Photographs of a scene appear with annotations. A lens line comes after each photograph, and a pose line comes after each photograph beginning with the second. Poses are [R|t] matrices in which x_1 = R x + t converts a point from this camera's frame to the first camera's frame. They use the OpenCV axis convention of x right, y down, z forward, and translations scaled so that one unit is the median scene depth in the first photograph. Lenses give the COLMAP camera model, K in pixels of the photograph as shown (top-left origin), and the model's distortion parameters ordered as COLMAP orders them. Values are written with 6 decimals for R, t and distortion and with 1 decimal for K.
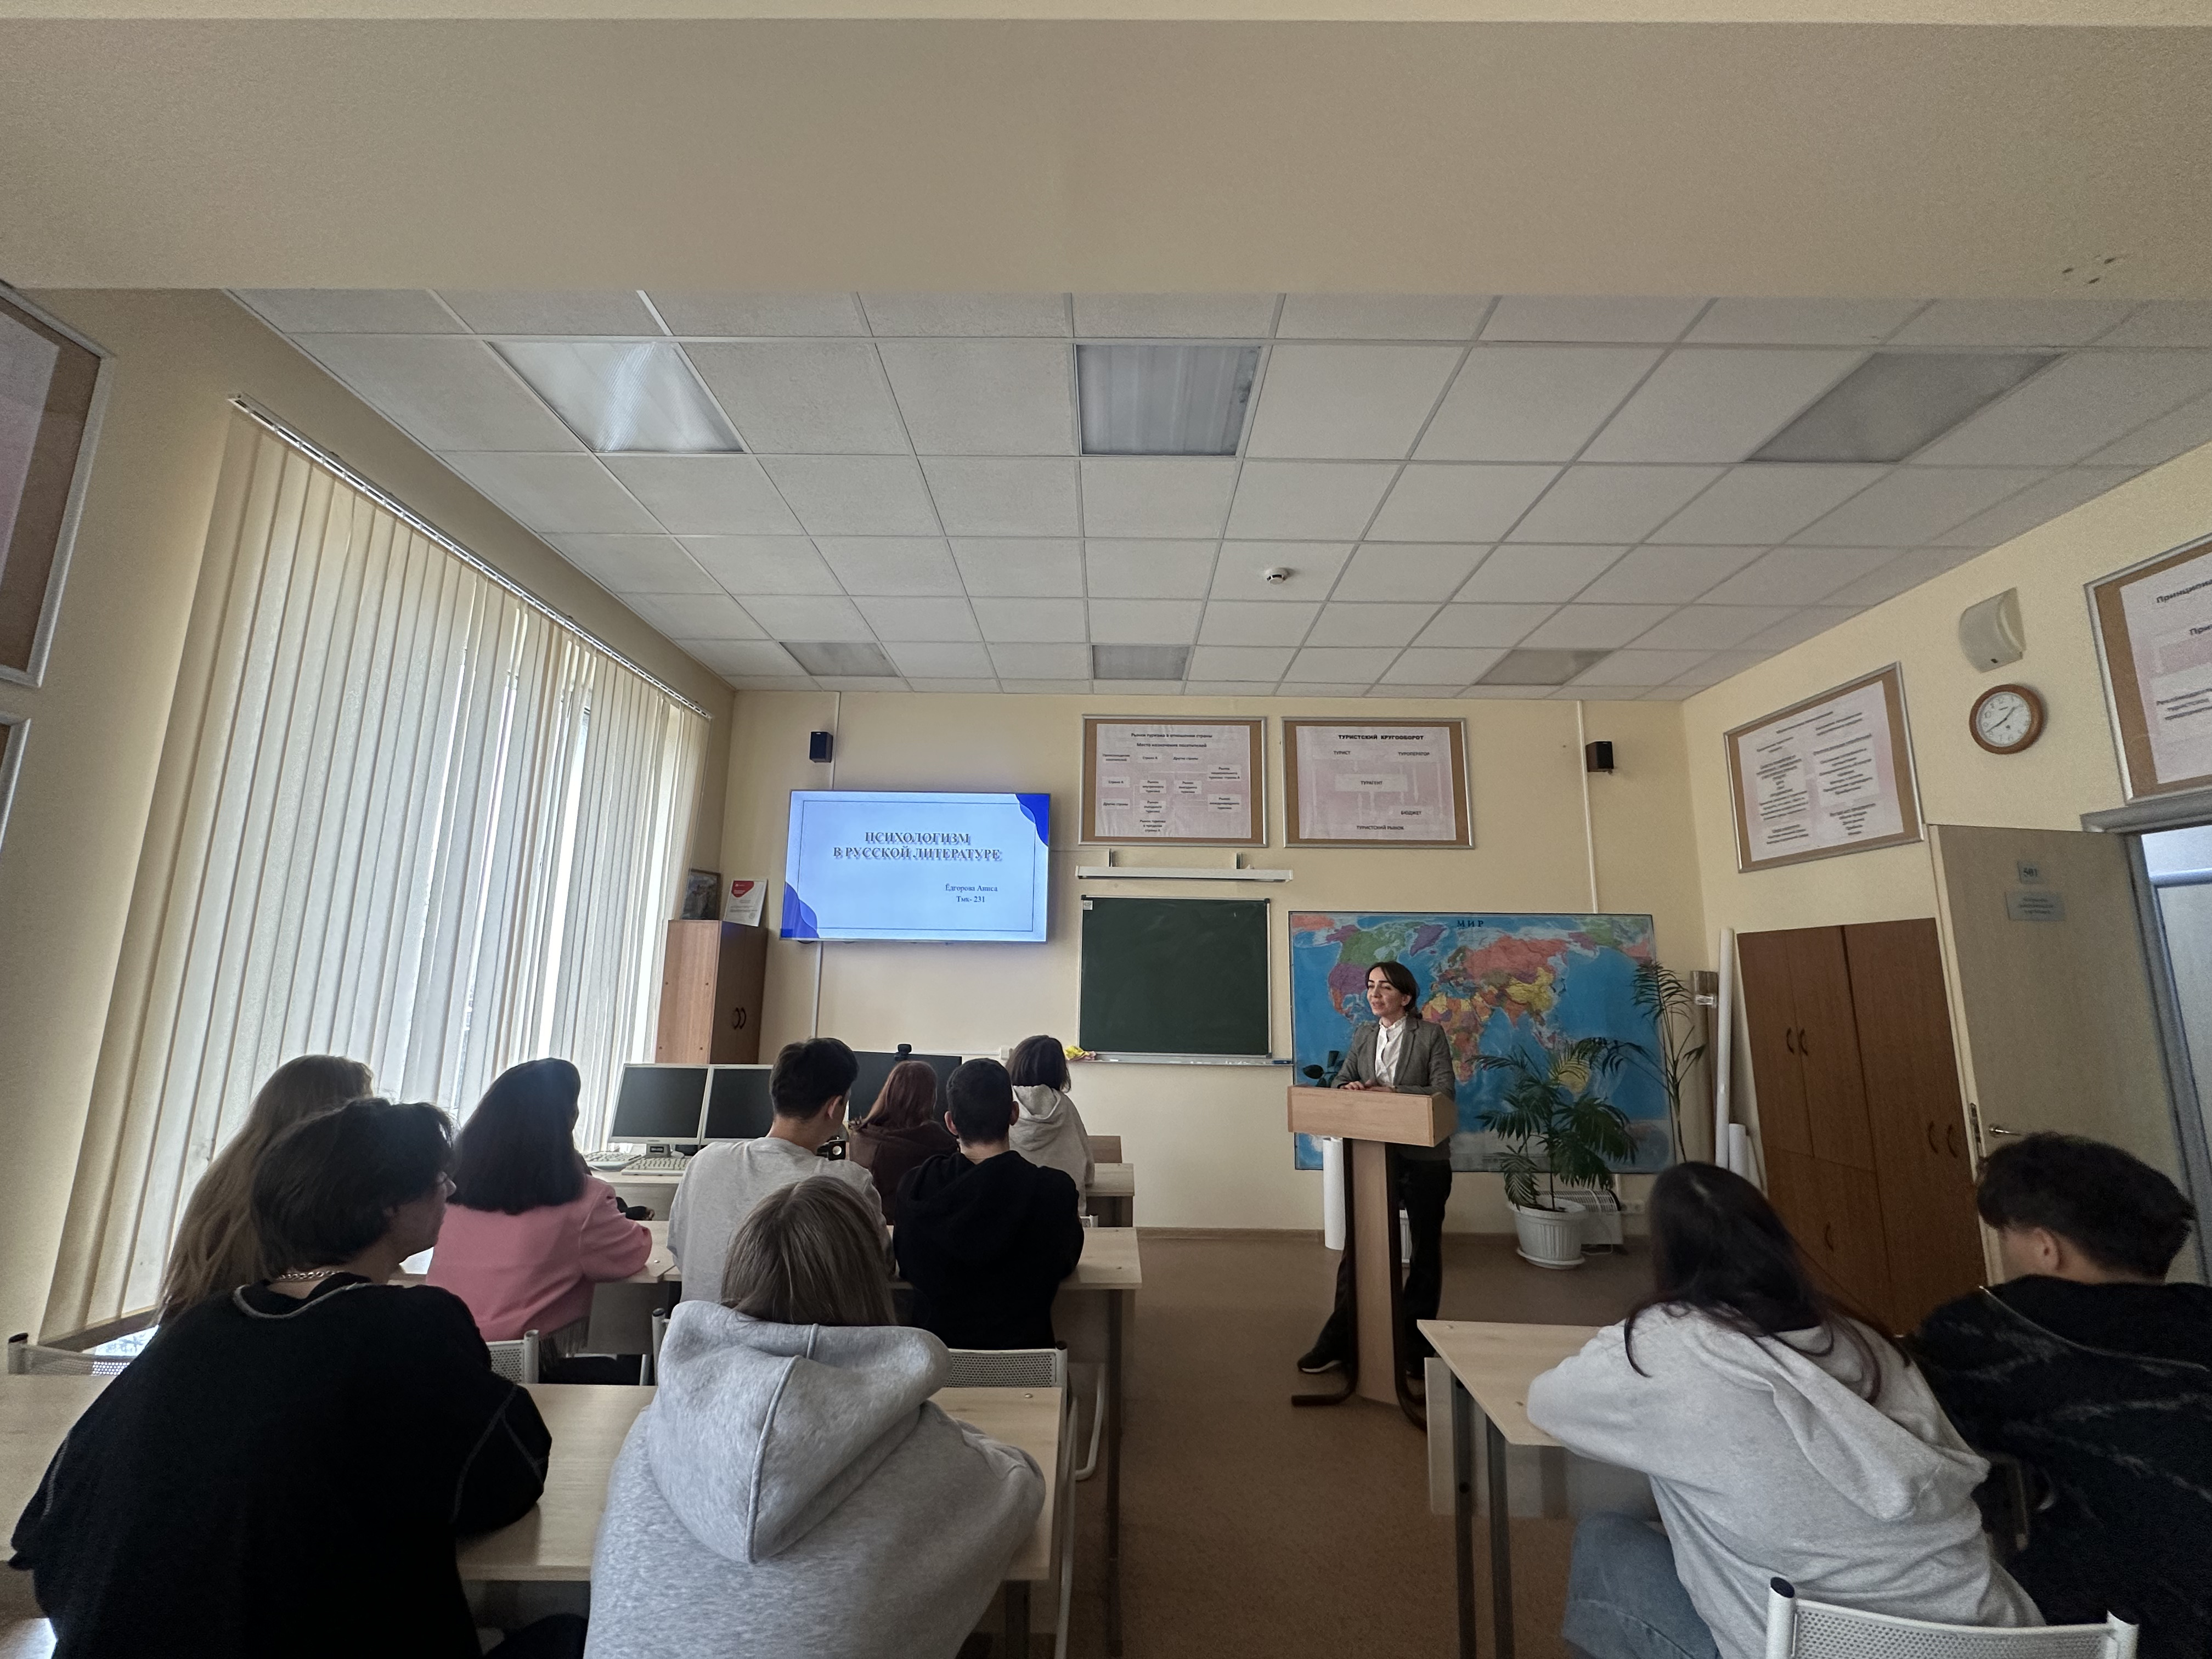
lens RADIAL K [[878.7, 0, 1106.0], [0, 878.7, 829.5], [0, 0, 1]] dist [-0.003942, 0.000624]
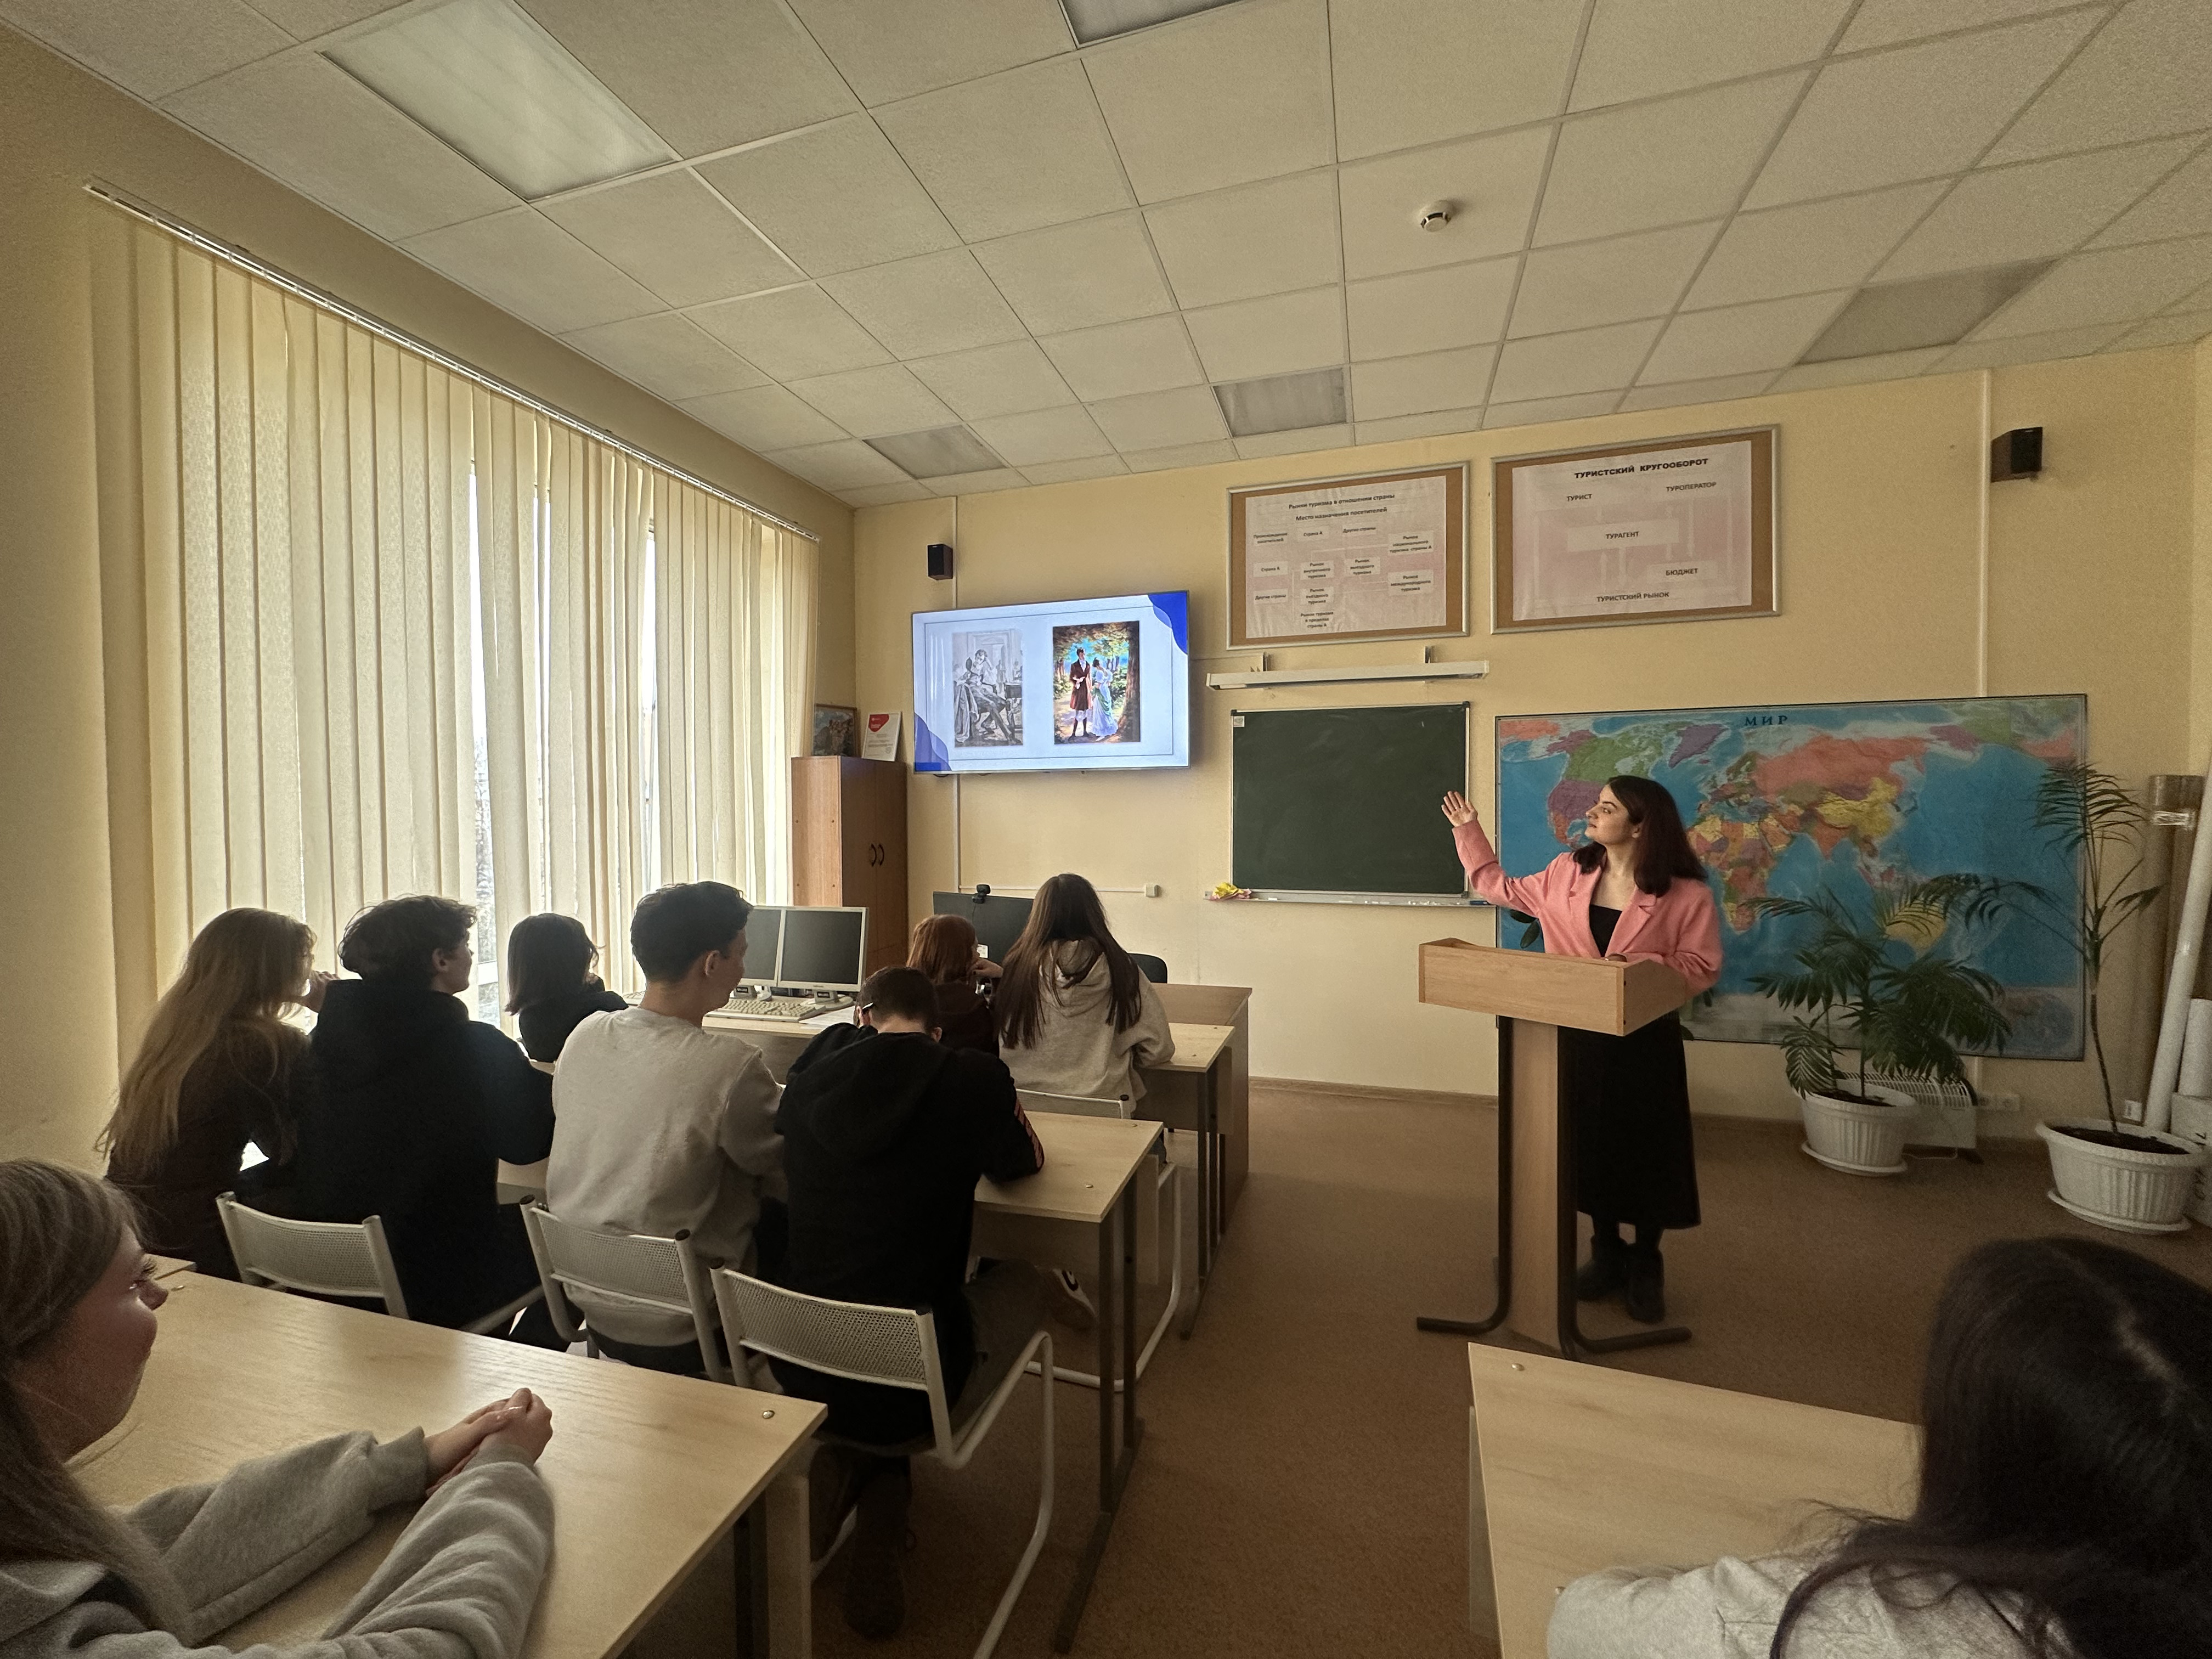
lens RADIAL K [[878.7, 0, 1106.0], [0, 878.7, 829.5], [0, 0, 1]] dist [-0.003942, 0.000624]
pose [[0.956264, -0.014453, -0.292146, 0.104734], [0.070130, 0.980975, 0.181024, 0.026151], [0.283972, -0.193595, 0.939085, 0.147834]]
